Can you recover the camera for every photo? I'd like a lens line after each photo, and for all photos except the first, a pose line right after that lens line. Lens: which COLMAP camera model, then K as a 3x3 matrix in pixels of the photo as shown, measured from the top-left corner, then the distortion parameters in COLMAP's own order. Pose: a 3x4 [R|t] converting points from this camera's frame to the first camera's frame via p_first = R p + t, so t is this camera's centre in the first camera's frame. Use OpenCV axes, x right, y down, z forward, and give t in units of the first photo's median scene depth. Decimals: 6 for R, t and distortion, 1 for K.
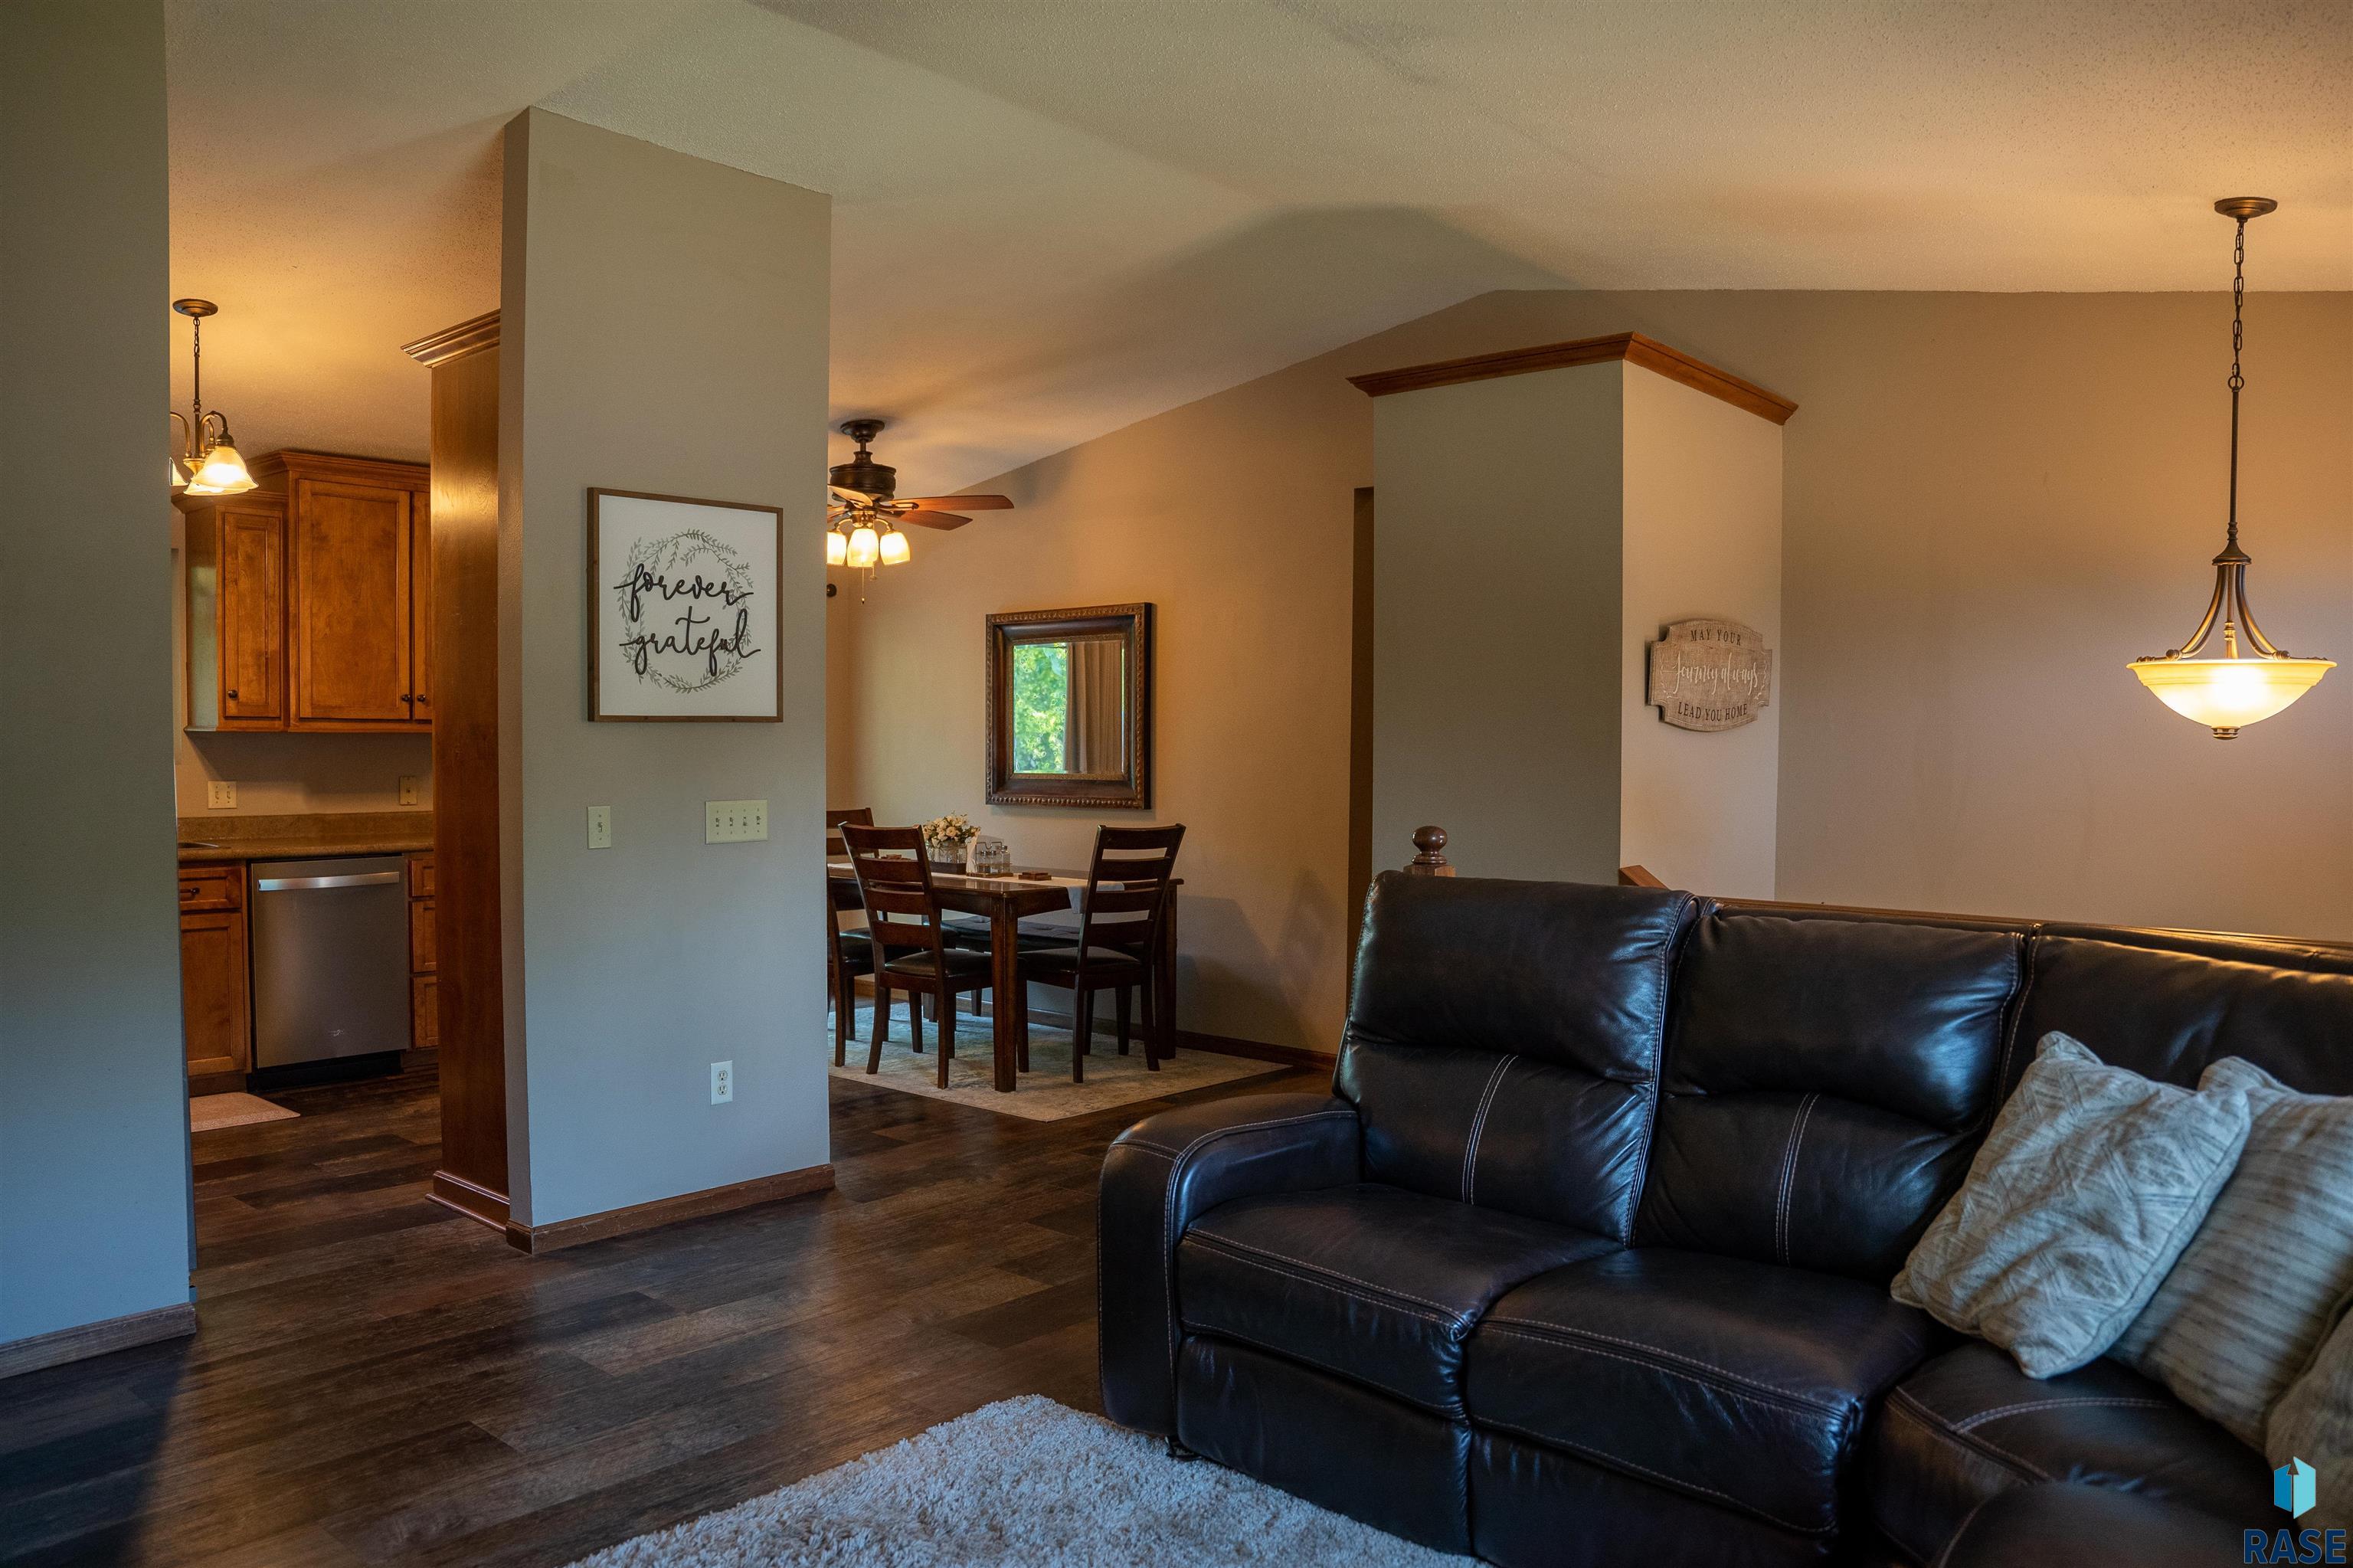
lens RADIAL K [[1654.7, 0, 1131.3], [0, 1654.7, 901.5], [0, 0, 1]] dist [-0.088441, 0.013203]
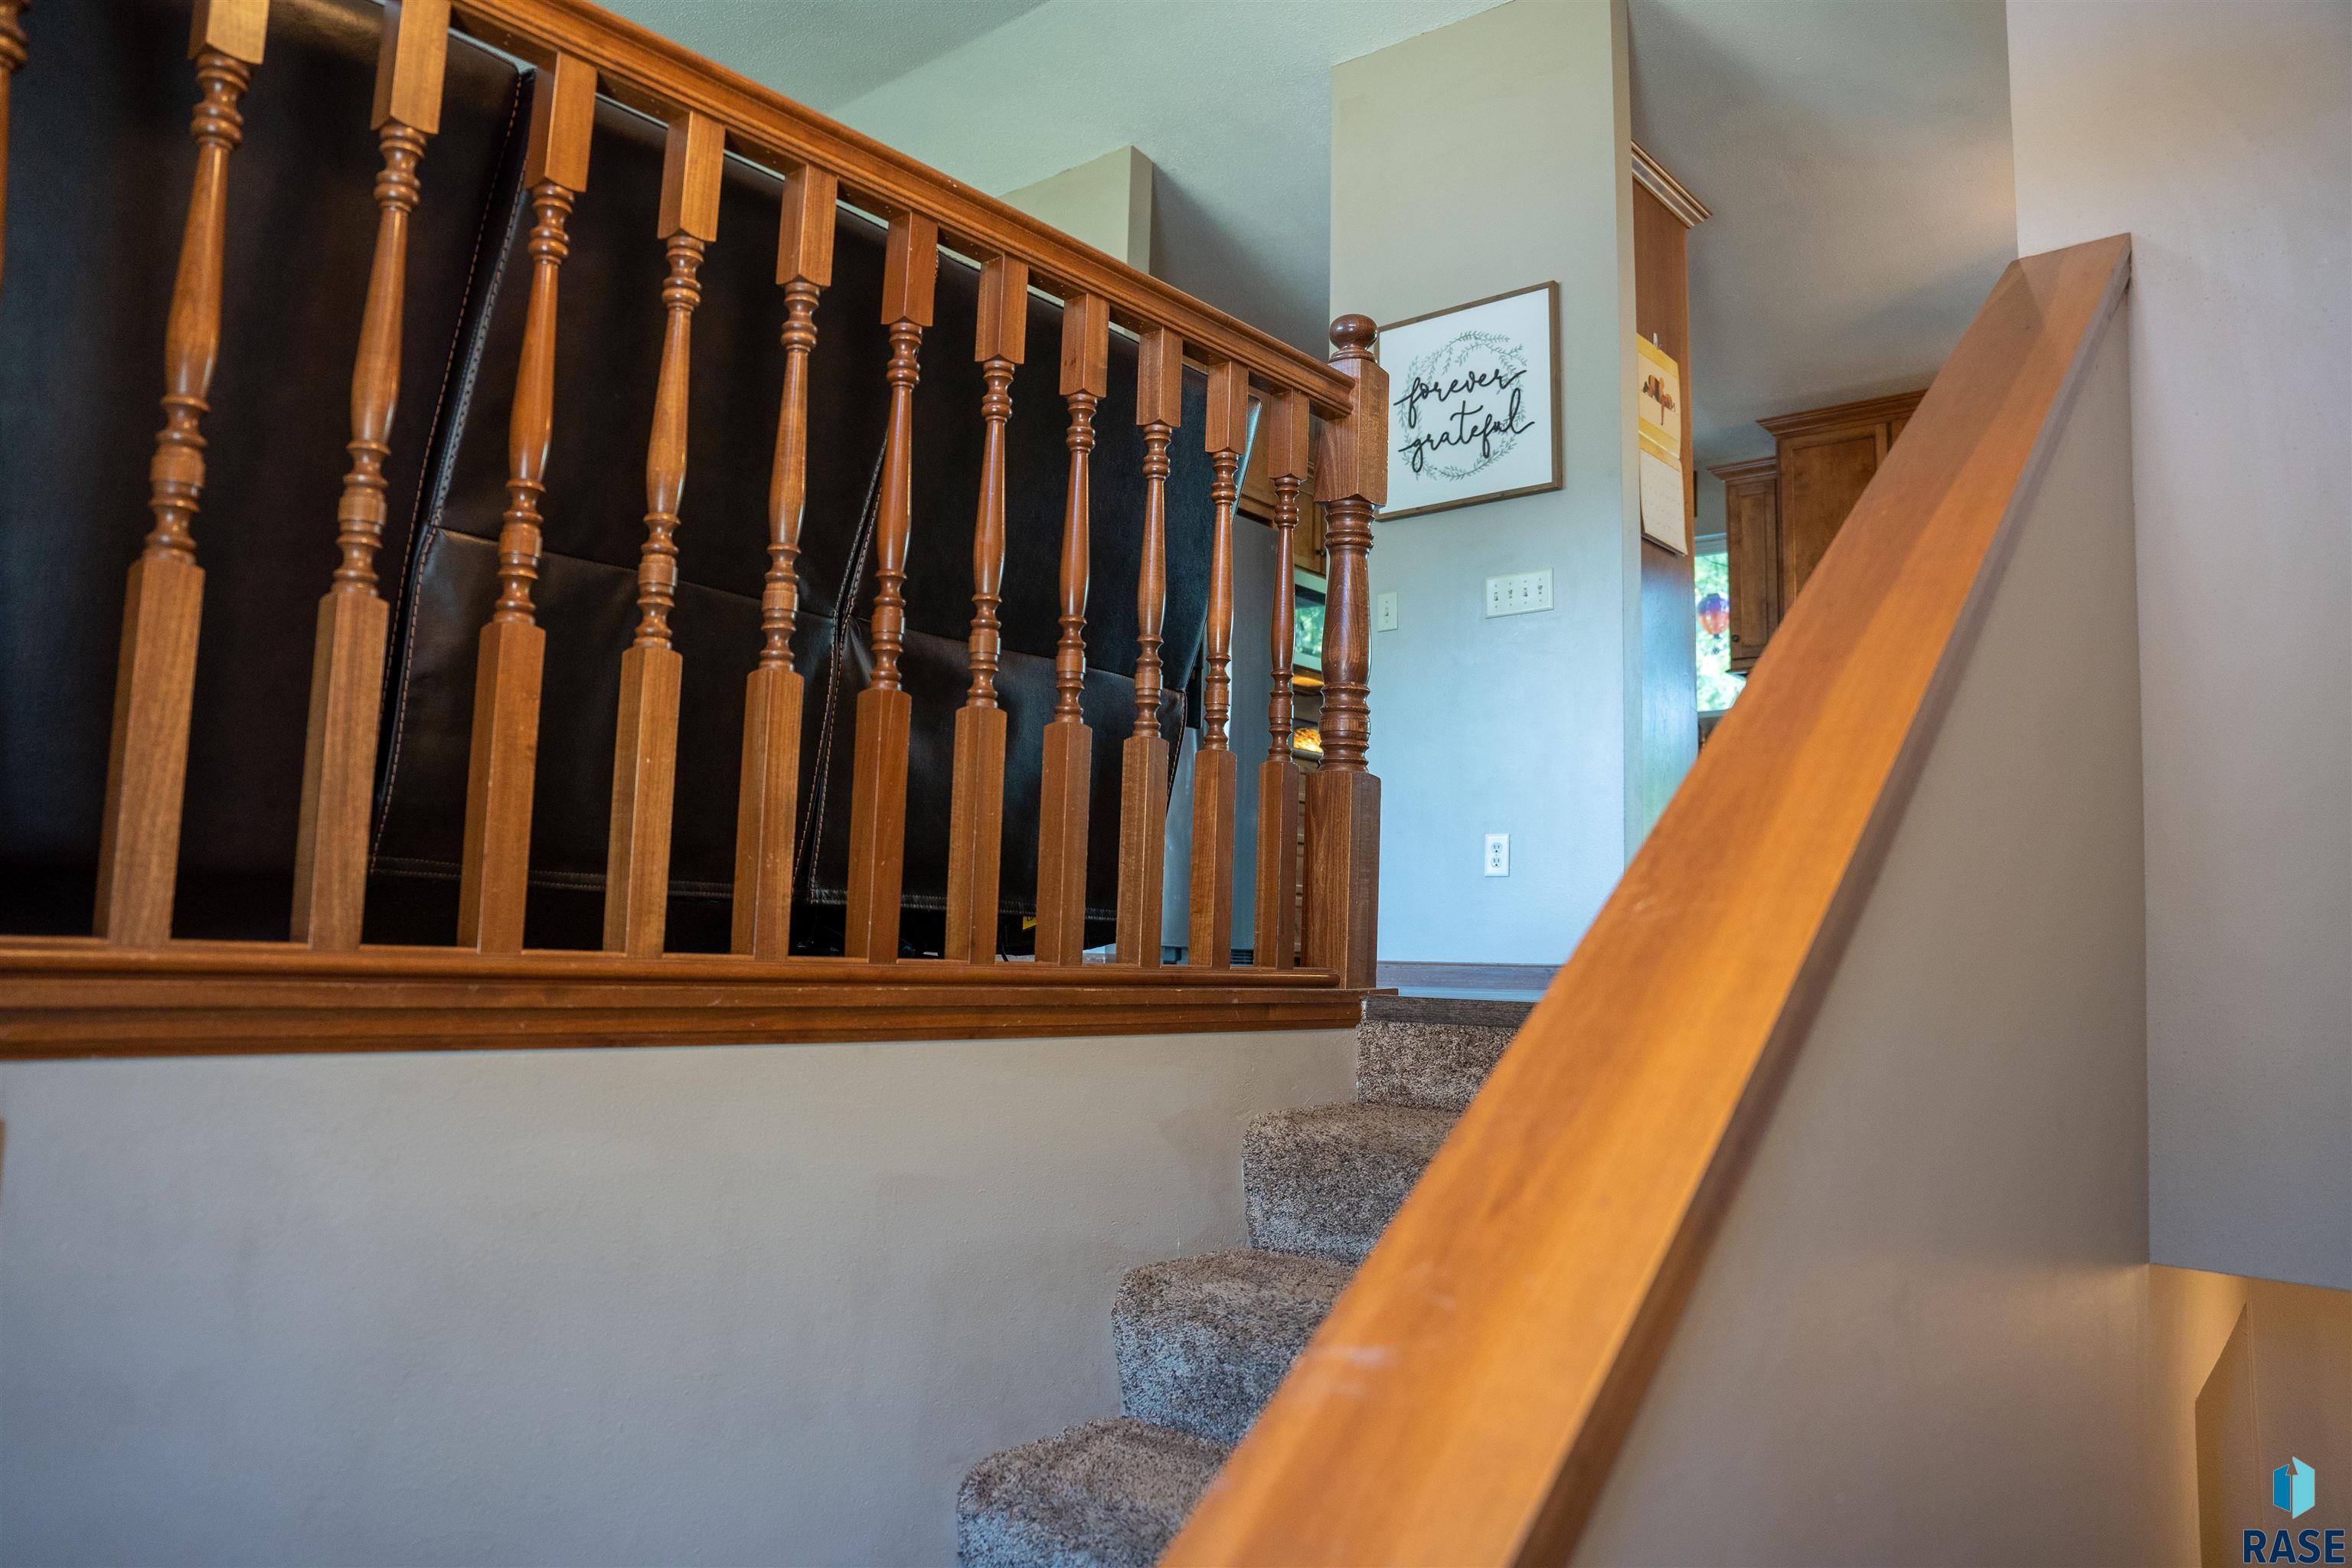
lens RADIAL K [[1653.9, 0, 1178.3], [0, 1653.9, 784.4], [0, 0, 1]] dist [-0.088441, 0.013203]
pose [[0.053820, -0.120061, -0.991307, 0.740986], [-0.118641, 0.984945, -0.125732, 0.220326], [0.991478, 0.124376, 0.038765, 0.784866]]
